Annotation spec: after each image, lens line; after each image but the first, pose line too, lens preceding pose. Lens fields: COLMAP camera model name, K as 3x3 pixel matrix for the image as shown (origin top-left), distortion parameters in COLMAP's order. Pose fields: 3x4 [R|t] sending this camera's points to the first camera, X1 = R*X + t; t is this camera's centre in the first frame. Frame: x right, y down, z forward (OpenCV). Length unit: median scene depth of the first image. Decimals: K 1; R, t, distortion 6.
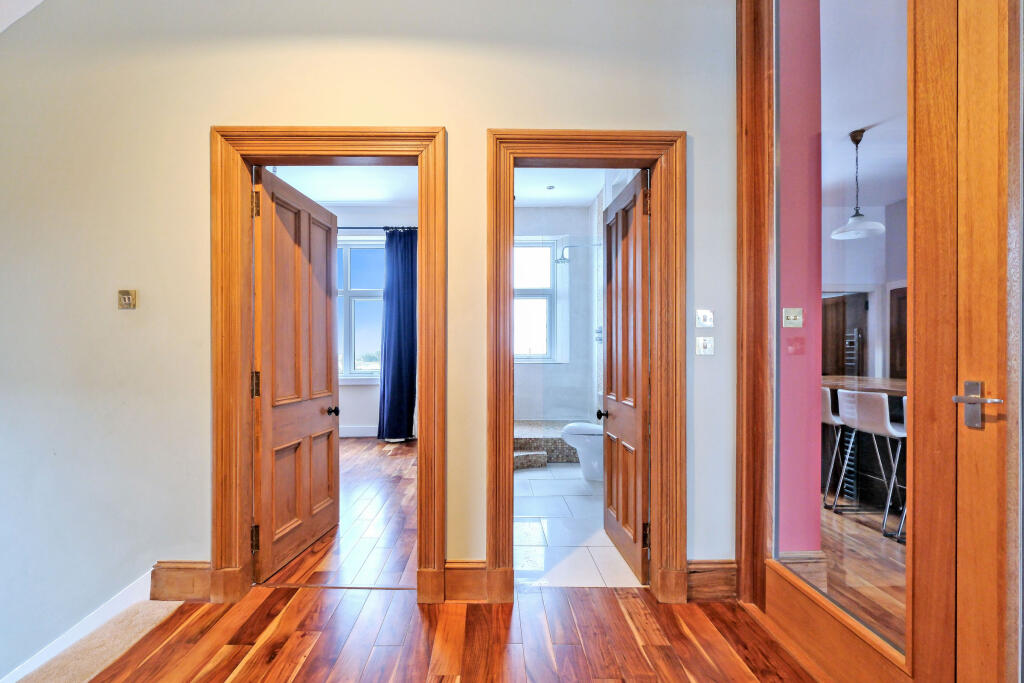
lens RADIAL K [[451.1, 0, 507.9], [0, 451.1, 349.2], [0, 0, 1]] dist [0.002164, 0.000427]
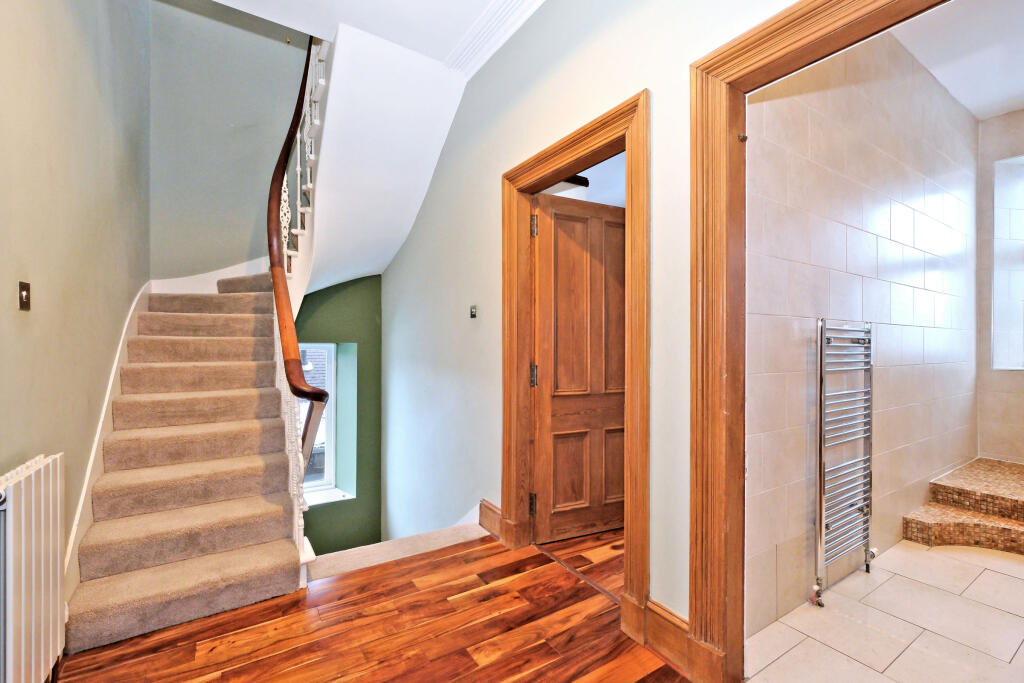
lens RADIAL K [[451.1, 0, 511.5], [0, 451.1, 338.6], [0, 0, 1]] dist [0.002164, 0.000427]
pose [[0.533346, -0.006052, -0.845876, 0.450601], [-0.001661, 0.999965, -0.008201, -0.010609], [0.845896, 0.005779, 0.533317, 0.332641]]
